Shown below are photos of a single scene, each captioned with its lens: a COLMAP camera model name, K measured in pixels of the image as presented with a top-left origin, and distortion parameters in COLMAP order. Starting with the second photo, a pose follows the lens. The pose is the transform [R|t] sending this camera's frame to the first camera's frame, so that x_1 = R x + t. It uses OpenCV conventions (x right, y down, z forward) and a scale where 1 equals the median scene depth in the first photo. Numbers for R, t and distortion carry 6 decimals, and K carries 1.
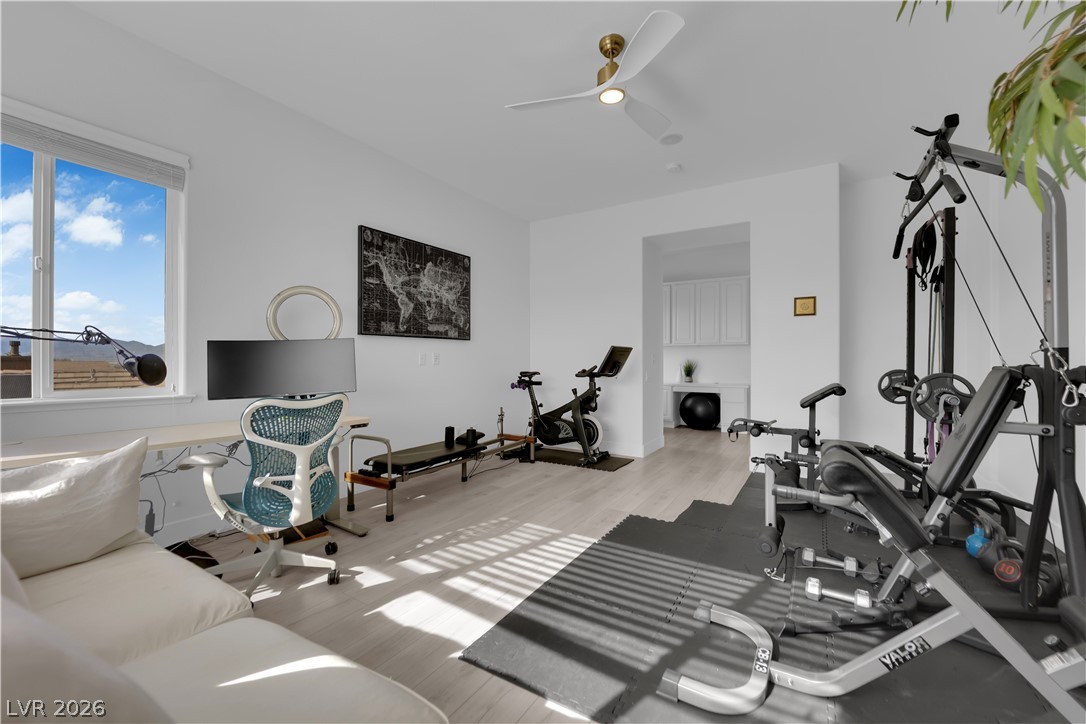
lens RADIAL K [[437.3, 0, 543.7], [0, 437.3, 362.2], [0, 0, 1]] dist [-0.009845, -0.003128]
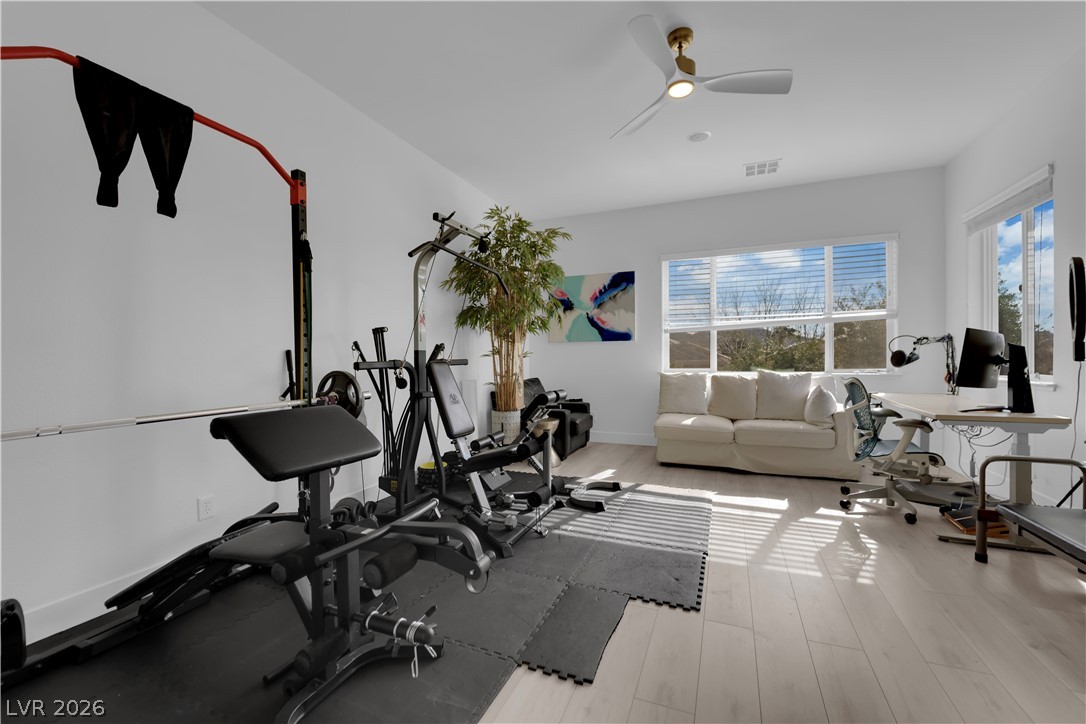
lens RADIAL K [[437.3, 0, 543.7], [0, 437.3, 362.2], [0, 0, 1]] dist [-0.009845, -0.003128]
pose [[-0.987739, 0.004008, -0.156065, 0.610065], [0.002248, 0.999932, 0.011447, 0.002213], [0.156100, 0.010956, -0.987681, 1.880308]]
